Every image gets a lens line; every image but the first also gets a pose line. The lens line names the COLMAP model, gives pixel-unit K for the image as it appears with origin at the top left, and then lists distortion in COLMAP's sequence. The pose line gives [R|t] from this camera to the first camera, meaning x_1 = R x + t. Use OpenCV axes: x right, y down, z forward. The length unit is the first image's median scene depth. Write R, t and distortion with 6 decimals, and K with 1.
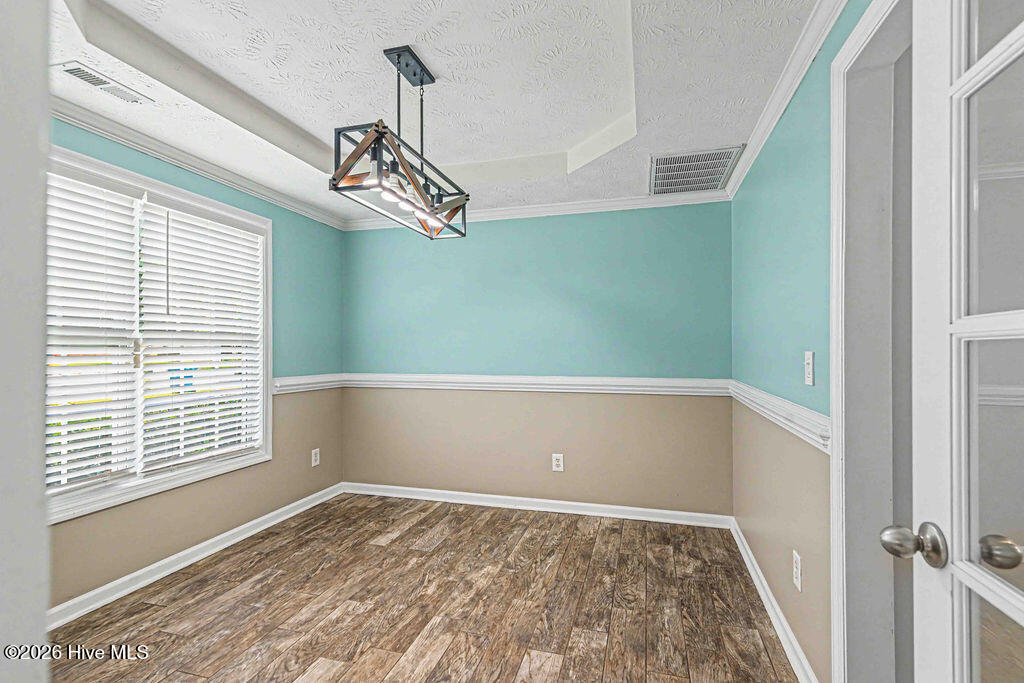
lens RADIAL K [[474.7, 0, 513.4], [0, 474.7, 346.4], [0, 0, 1]] dist [0.012203, -0.000917]
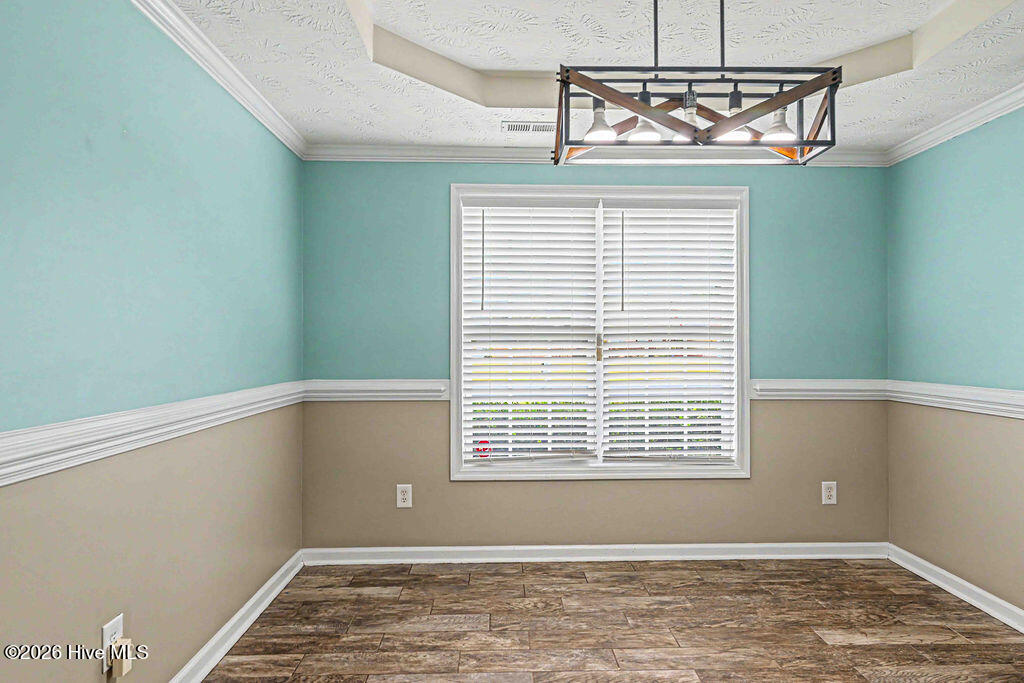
lens RADIAL K [[566.9, 0, 513.7], [0, 566.9, 341.8], [0, 0, 1]] dist [0.003765, 0.000571]
pose [[0.292448, -0.016806, -0.956134, 0.339053], [0.005787, 0.999858, -0.015804, 0.017414], [0.956264, -0.000911, 0.292504, 0.357070]]
